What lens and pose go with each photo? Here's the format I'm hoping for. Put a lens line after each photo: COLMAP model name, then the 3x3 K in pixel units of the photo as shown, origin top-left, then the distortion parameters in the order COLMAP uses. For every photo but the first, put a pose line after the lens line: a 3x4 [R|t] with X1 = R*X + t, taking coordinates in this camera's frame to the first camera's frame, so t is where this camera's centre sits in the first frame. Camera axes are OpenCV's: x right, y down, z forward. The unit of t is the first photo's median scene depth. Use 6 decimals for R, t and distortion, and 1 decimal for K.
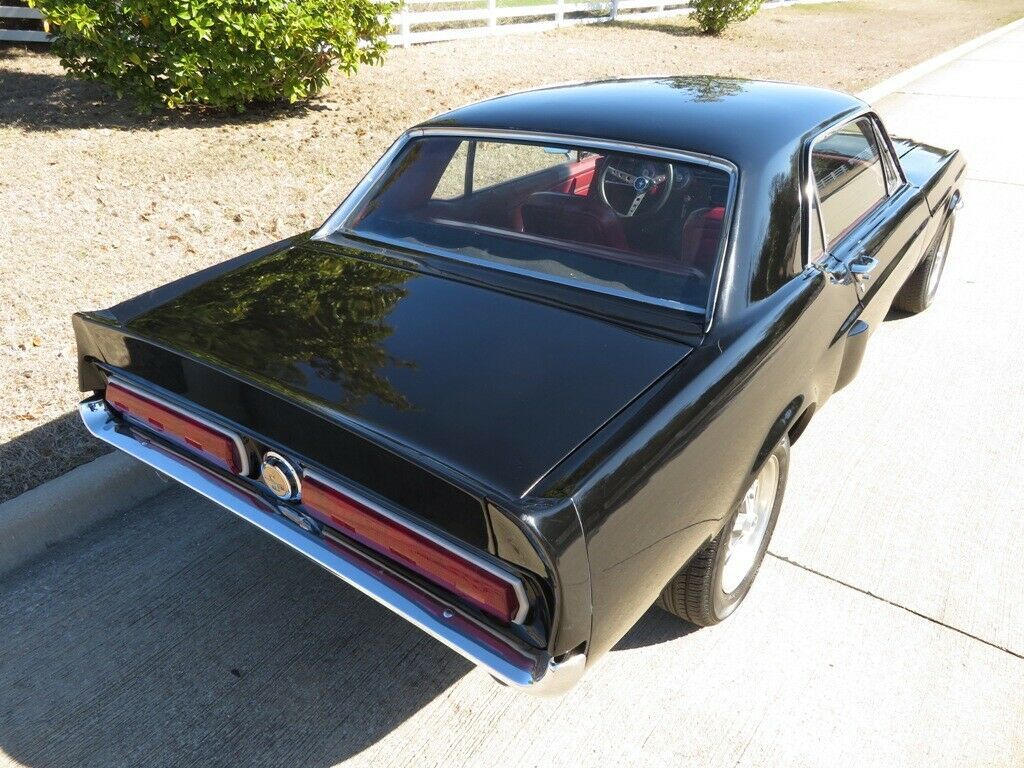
lens RADIAL K [[729.2, 0, 512.0], [0, 729.2, 384.0], [0, 0, 1]] dist [-0.009250, -0.000719]
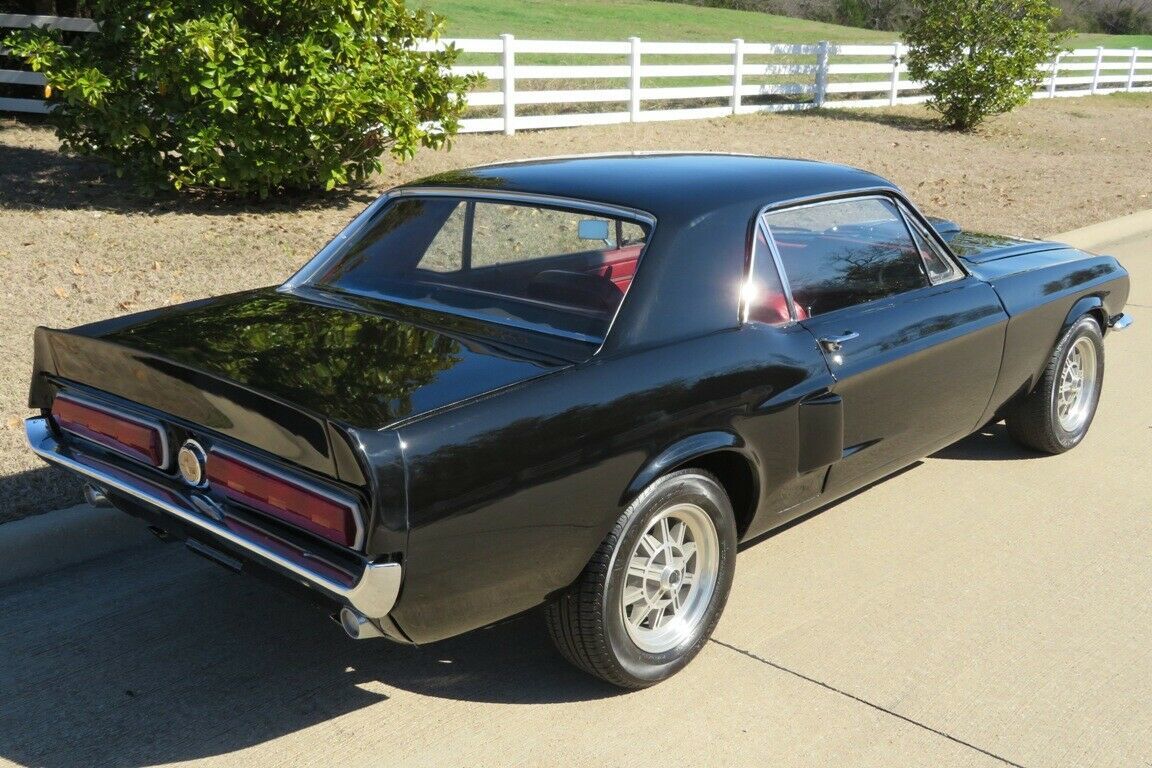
lens RADIAL K [[1200.3, 0, 576.0], [0, 1200.3, 384.0], [0, 0, 1]] dist [0.005008, -0.010815]
pose [[0.993399, 0.047230, -0.104531, 0.120589], [-0.070412, 0.970484, -0.230658, 0.107569], [0.090552, 0.236496, 0.967404, -0.199969]]
